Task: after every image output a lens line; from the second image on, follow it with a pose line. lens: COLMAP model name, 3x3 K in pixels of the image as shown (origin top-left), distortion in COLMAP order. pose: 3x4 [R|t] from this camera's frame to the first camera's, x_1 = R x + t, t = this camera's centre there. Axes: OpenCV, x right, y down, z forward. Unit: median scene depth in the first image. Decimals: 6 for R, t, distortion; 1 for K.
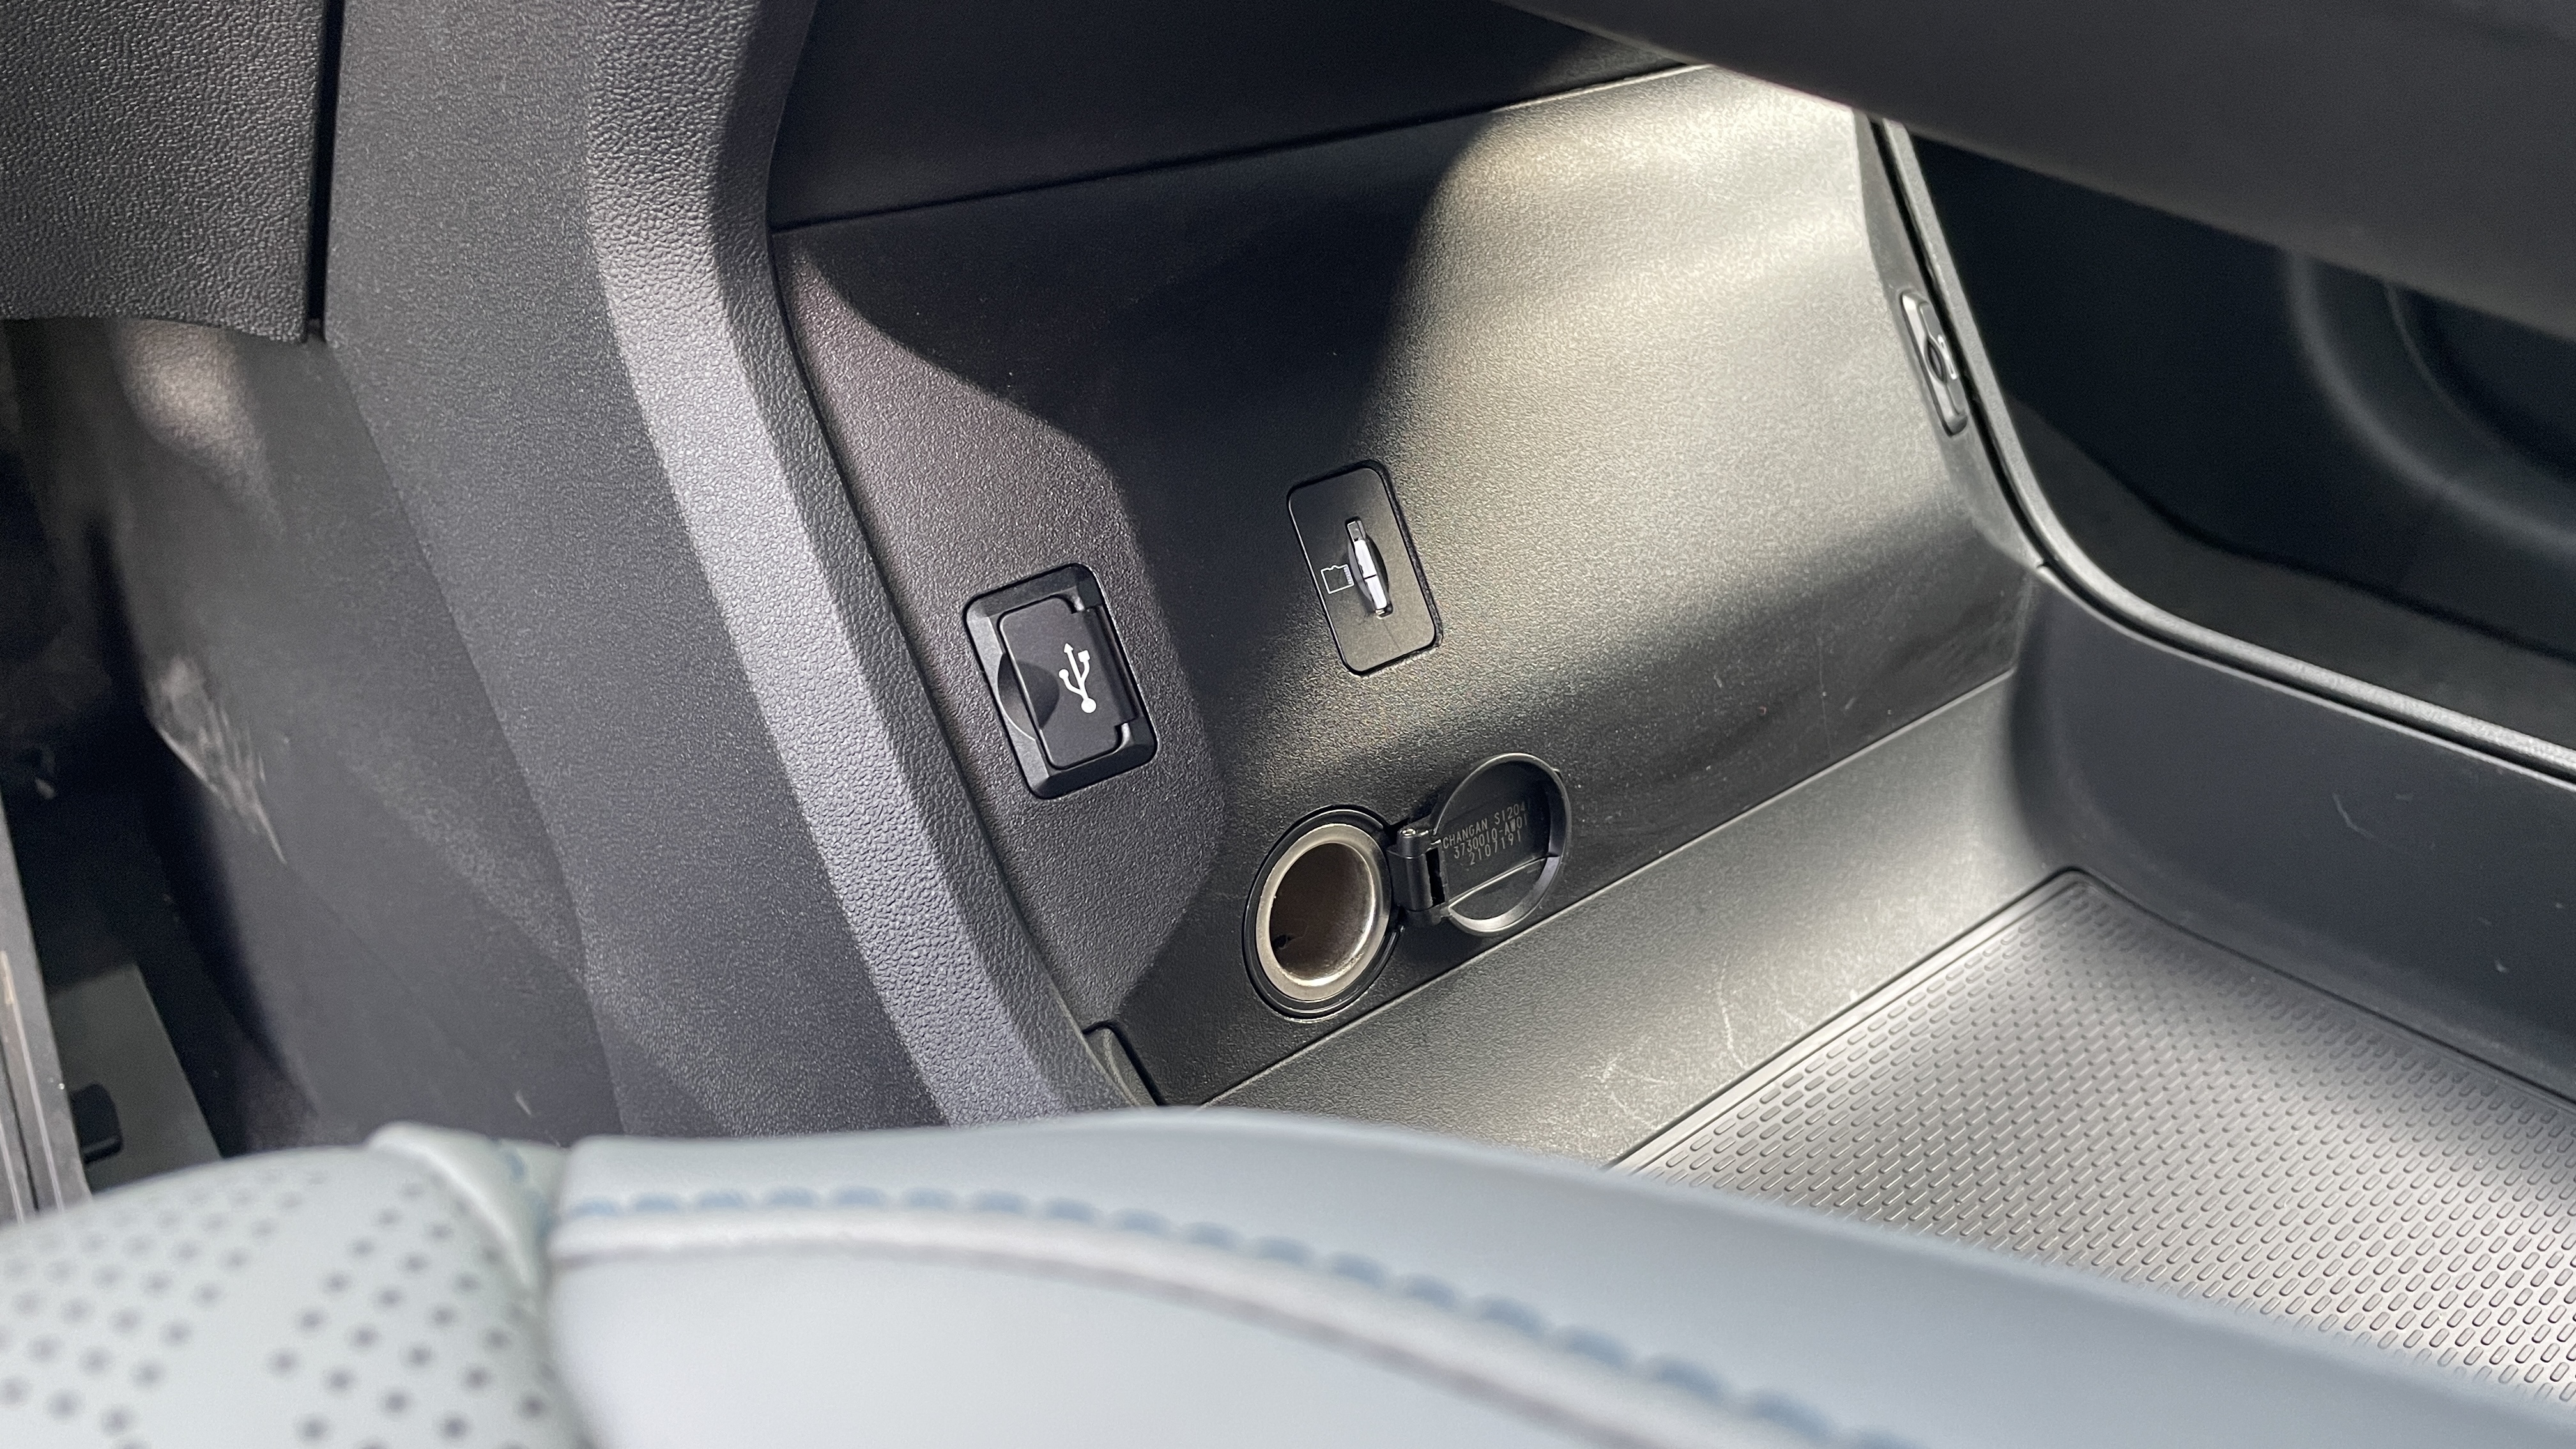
lens RADIAL K [[1918.1, 0, 1272.6], [0, 1918.1, 725.9], [0, 0, 1]] dist [0.086216, -0.108111]
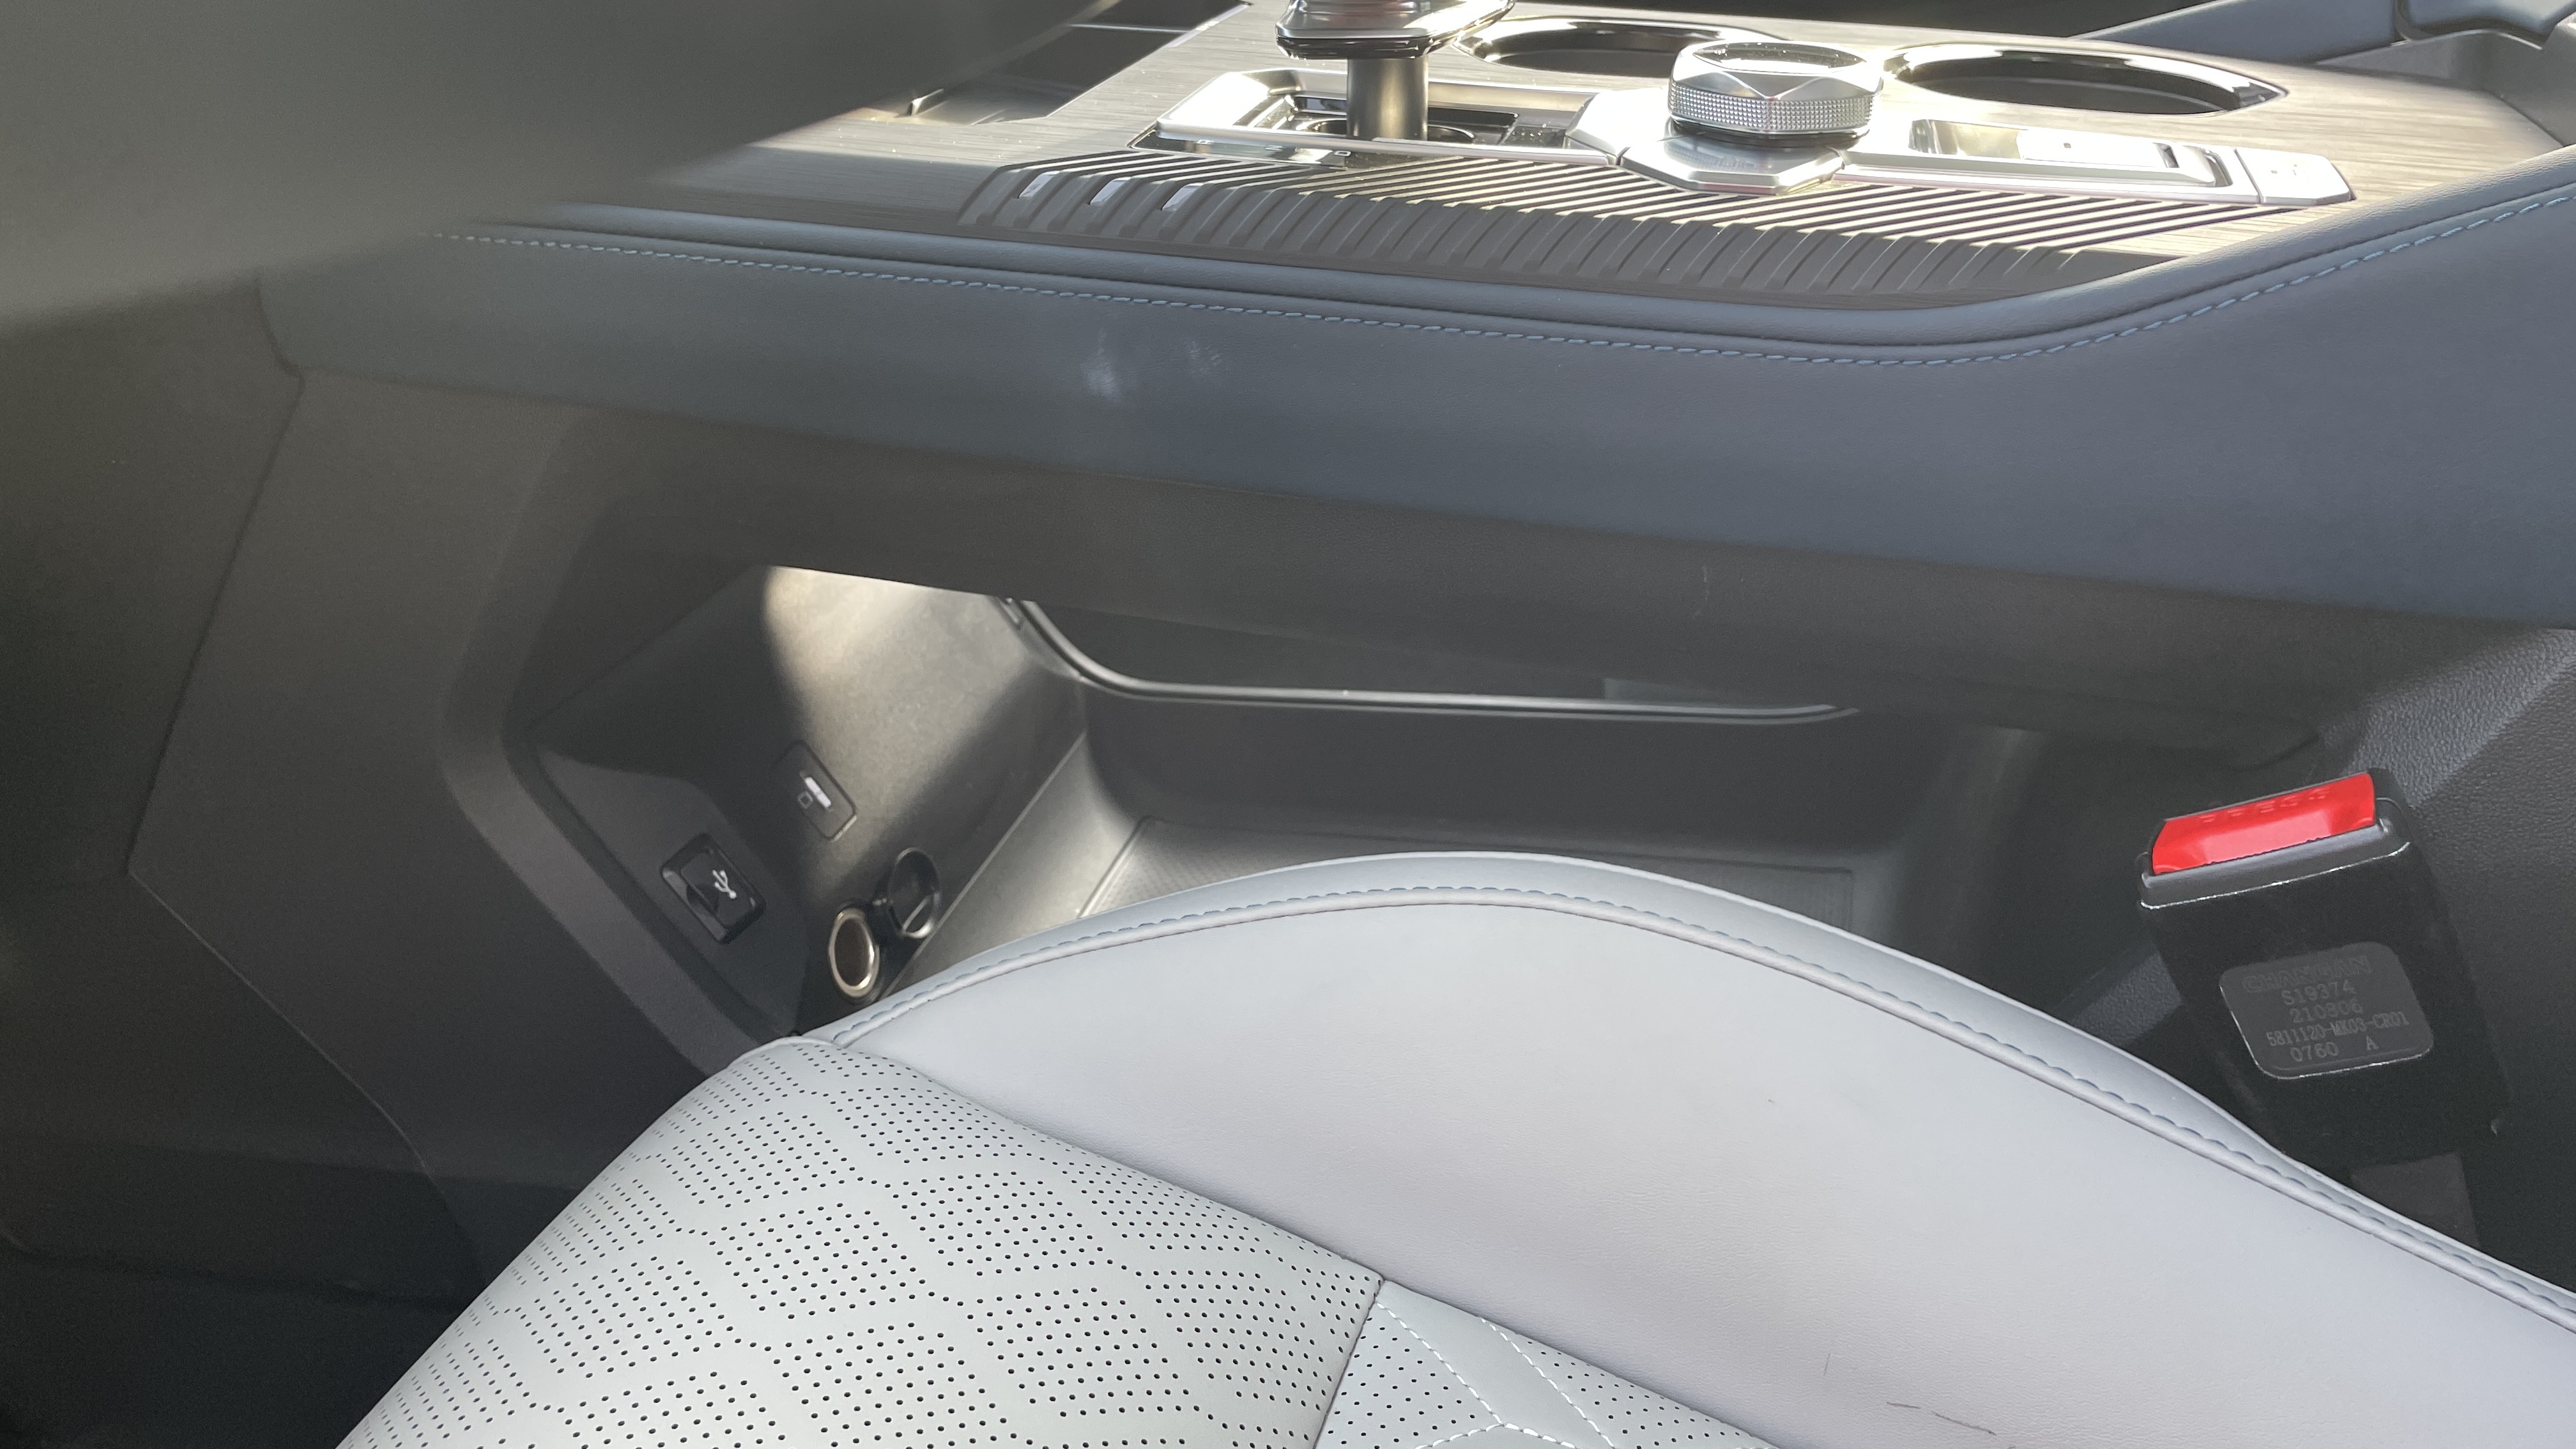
lens RADIAL K [[1943.4, 0, 1290.0], [0, 1943.4, 684.4], [0, 0, 1]] dist [0.074173, -0.091467]
pose [[0.824977, -0.301893, 0.477779, -0.498726], [0.332790, 0.942765, 0.021078, -0.063486], [-0.456797, 0.141612, 0.878227, -1.104058]]
